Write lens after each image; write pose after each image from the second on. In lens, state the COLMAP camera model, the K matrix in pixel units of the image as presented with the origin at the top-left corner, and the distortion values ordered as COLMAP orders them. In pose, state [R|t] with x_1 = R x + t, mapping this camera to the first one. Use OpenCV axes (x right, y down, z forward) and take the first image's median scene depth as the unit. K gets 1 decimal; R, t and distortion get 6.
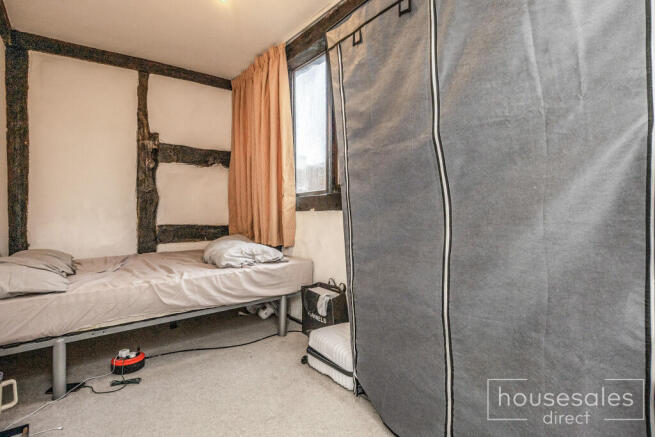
lens RADIAL K [[320.4, 0, 315.9], [0, 320.4, 207.3], [0, 0, 1]] dist [-0.019768, 0.000369]
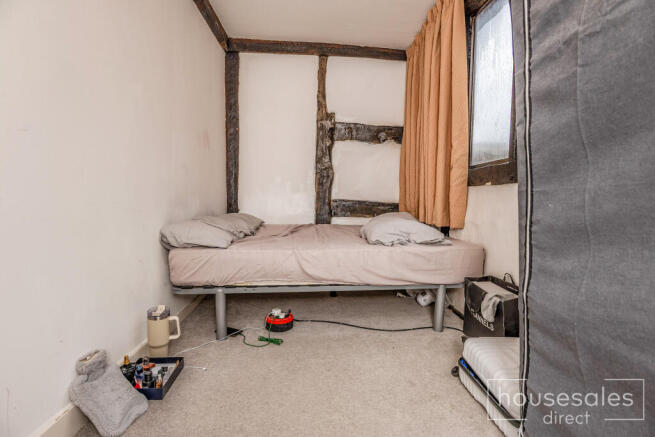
lens RADIAL K [[320.4, 0, 315.9], [0, 320.4, 207.3], [0, 0, 1]] dist [-0.019768, 0.000369]
pose [[0.860304, 0.056492, -0.506642, 0.023280], [-0.023719, 0.997200, 0.070915, 0.018487], [0.509229, -0.048992, 0.859235, 0.103763]]
